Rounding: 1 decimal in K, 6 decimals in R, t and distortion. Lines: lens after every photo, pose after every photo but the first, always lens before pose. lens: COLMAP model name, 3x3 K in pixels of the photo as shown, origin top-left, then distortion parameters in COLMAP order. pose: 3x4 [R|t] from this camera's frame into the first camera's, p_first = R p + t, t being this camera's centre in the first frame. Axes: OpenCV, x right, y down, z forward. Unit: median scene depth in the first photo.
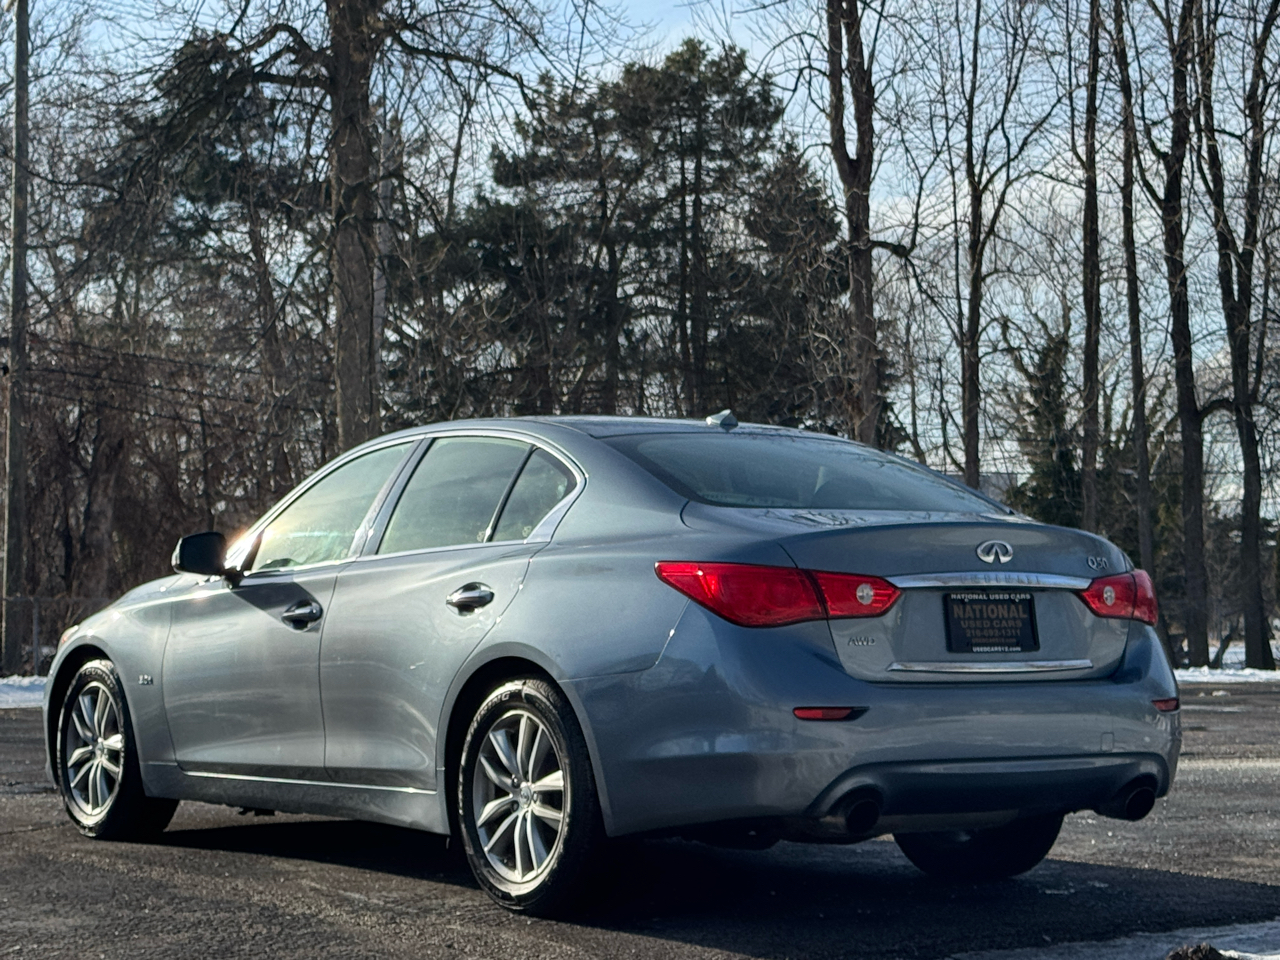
lens RADIAL K [[2632.5, 0, 634.4], [0, 2632.5, 472.3], [0, 0, 1]] dist [0.163475, 0.000000]
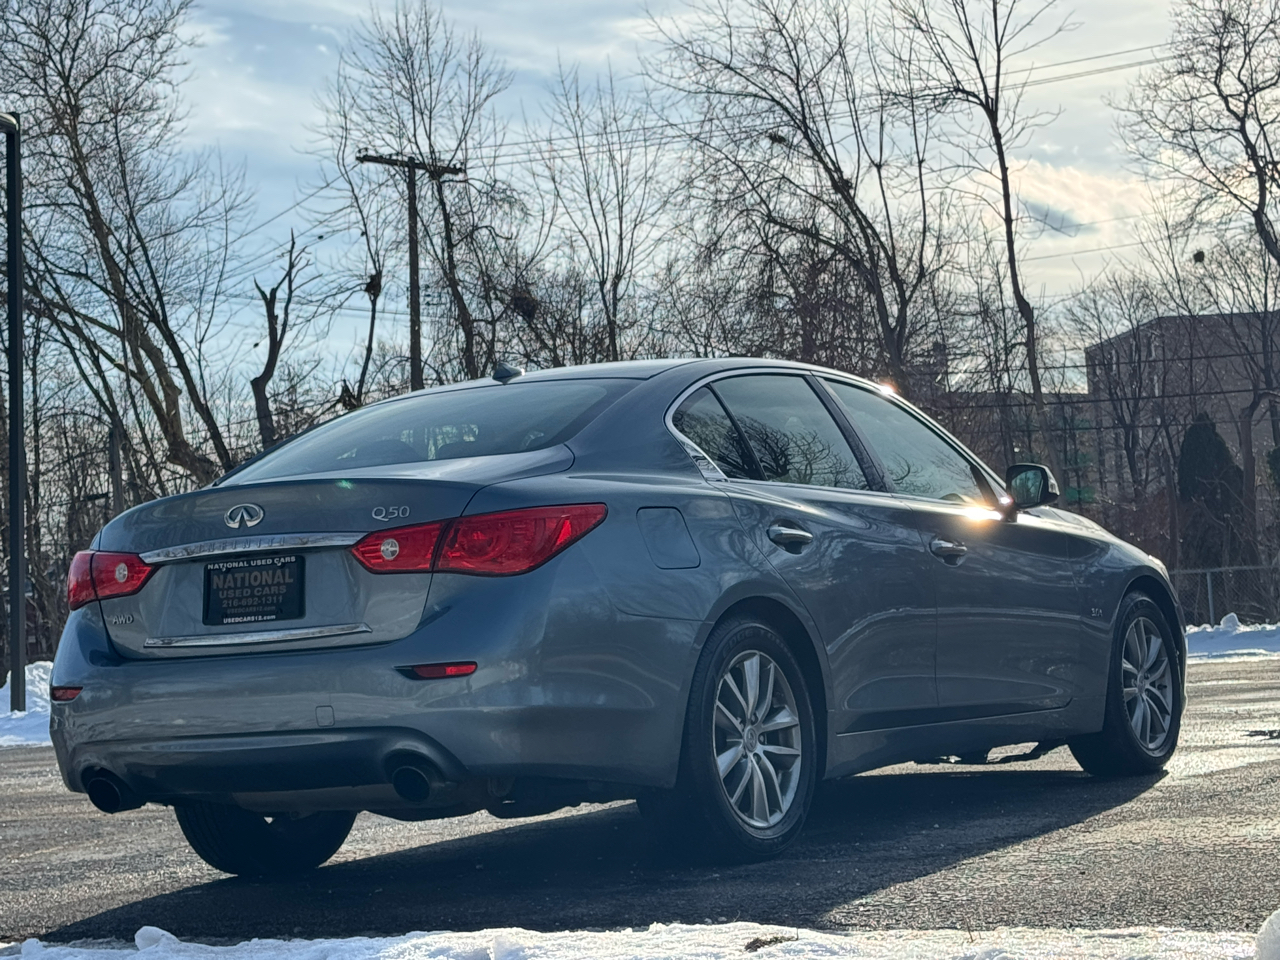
lens RADIAL K [[2632.5, 0, 637.3], [0, 2632.5, 489.4], [0, 0, 1]] dist [0.163475, 0.000000]
pose [[0.397391, -0.072816, -0.914756, 0.924367], [0.112508, 0.993192, -0.030184, 0.056853], [0.910726, -0.090923, 0.402878, 0.655784]]
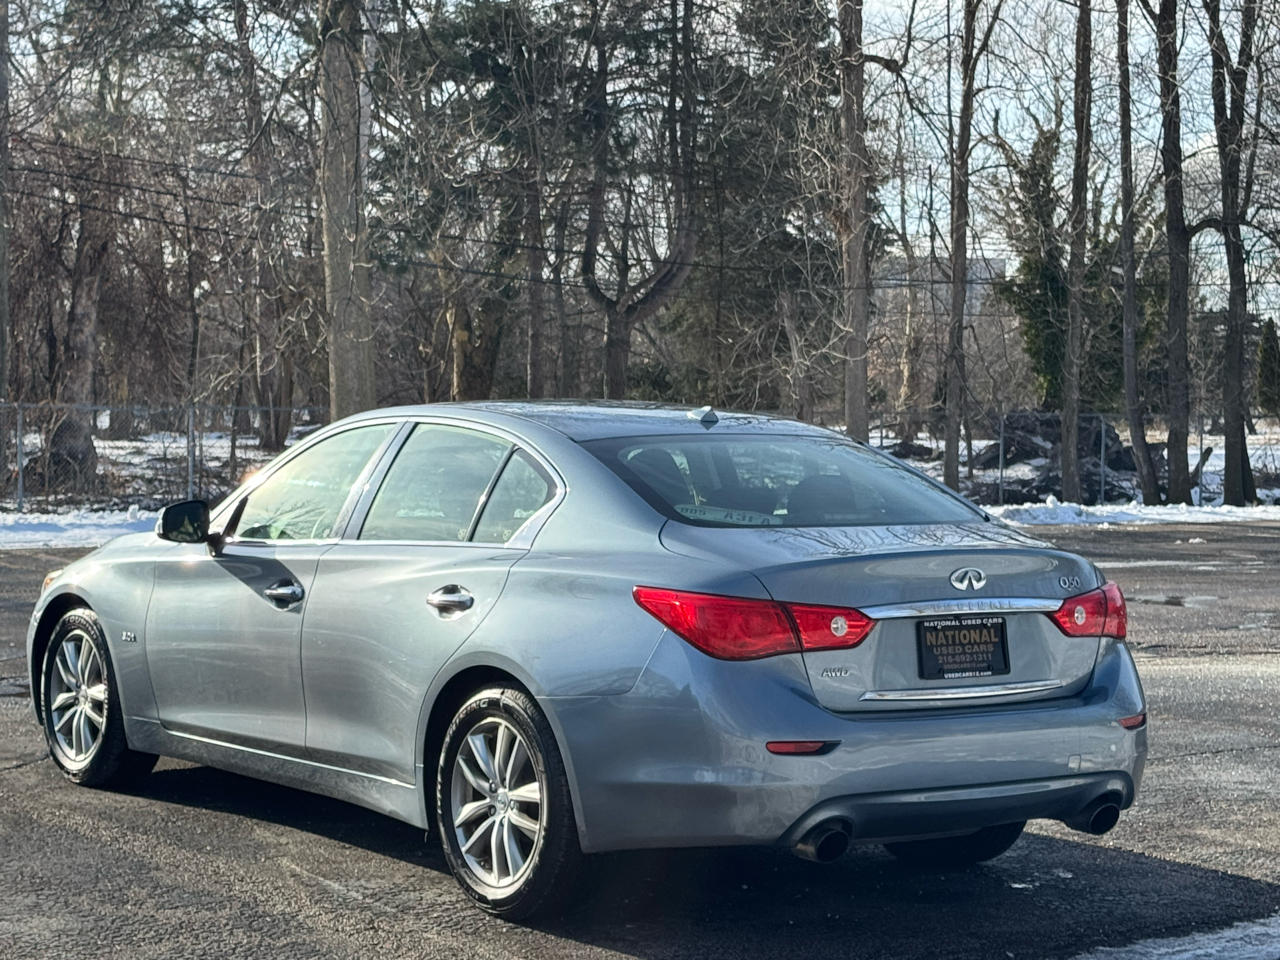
lens RADIAL K [[2632.5, 0, 645.3], [0, 2632.5, 451.9], [0, 0, 1]] dist [0.163475, 0.000000]
pose [[0.999846, 0.014436, 0.010015, 0.001414], [-0.015118, 0.997303, 0.071821, -0.078304], [-0.008951, -0.071961, 0.997367, -0.005295]]
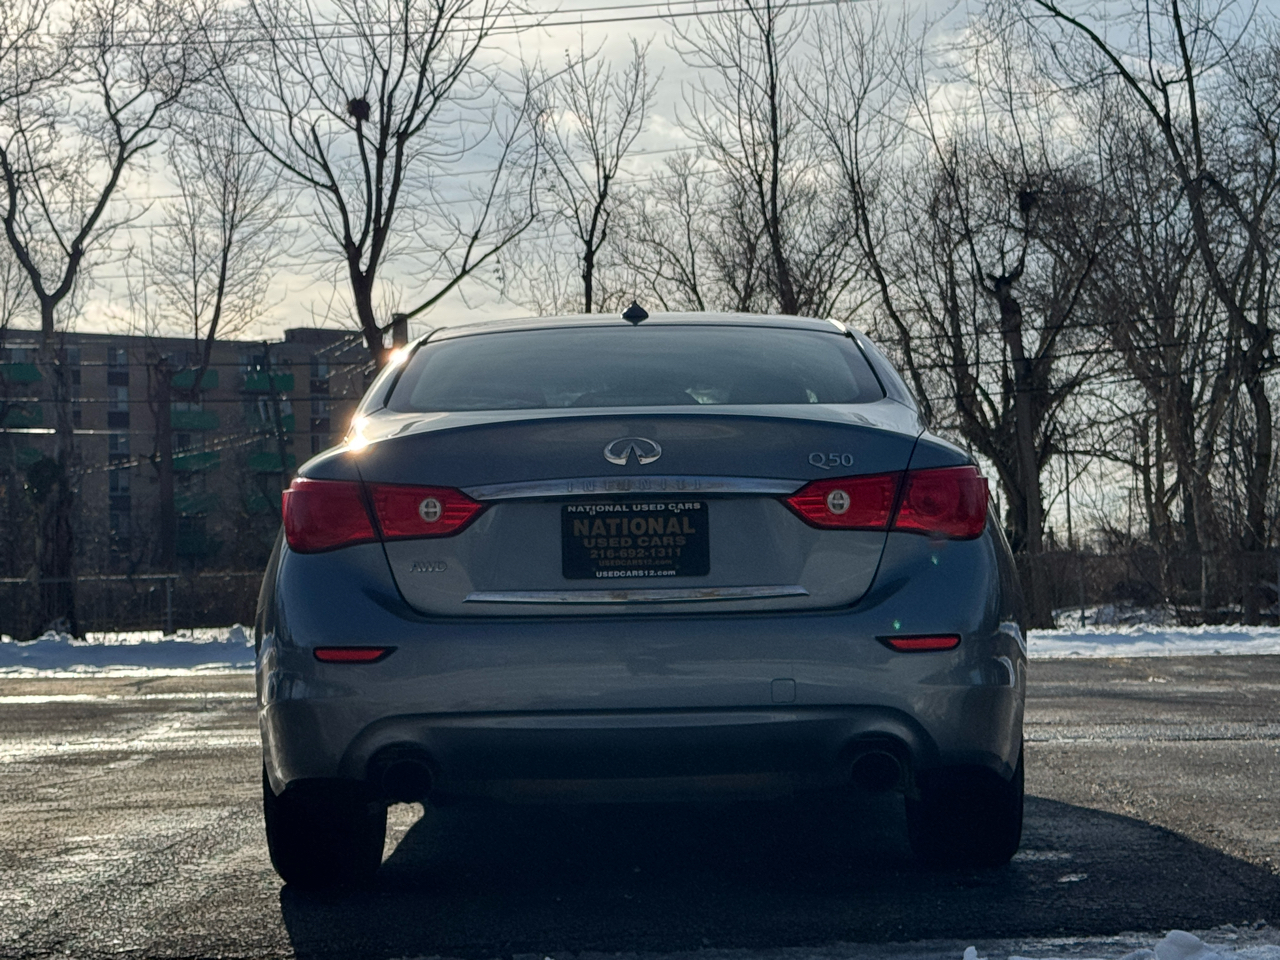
lens RADIAL K [[2632.5, 0, 640.5], [0, 2632.5, 479.8], [0, 0, 1]] dist [0.163475, 0.000000]
pose [[0.820683, -0.038199, -0.570105, 0.516787], [0.049952, 0.998739, 0.004988, 0.030509], [0.569196, -0.032572, 0.821557, 0.306242]]
